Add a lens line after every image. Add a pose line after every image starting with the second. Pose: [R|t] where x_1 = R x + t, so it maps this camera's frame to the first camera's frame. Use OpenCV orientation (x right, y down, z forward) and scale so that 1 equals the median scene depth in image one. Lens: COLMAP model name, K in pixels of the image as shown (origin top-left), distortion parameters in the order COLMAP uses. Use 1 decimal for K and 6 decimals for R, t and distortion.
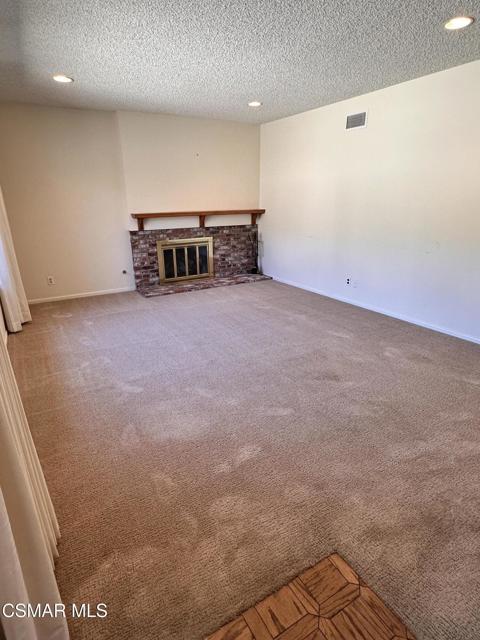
lens RADIAL K [[369.4, 0, 241.9], [0, 369.4, 320.6], [0, 0, 1]] dist [-0.016248, -0.000122]
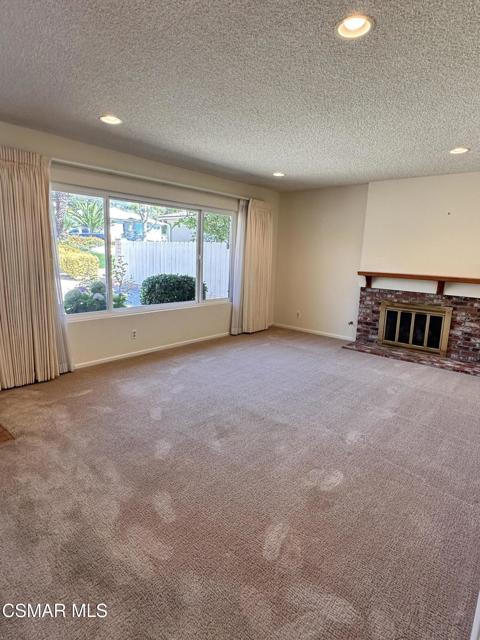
lens RADIAL K [[369.4, 0, 241.1], [0, 369.4, 321.4], [0, 0, 1]] dist [-0.016248, -0.000122]
pose [[0.293581, 0.195519, -0.935726, 0.592018], [-0.342445, 0.935407, 0.088011, -0.119063], [0.892492, 0.294596, 0.341572, 0.338366]]
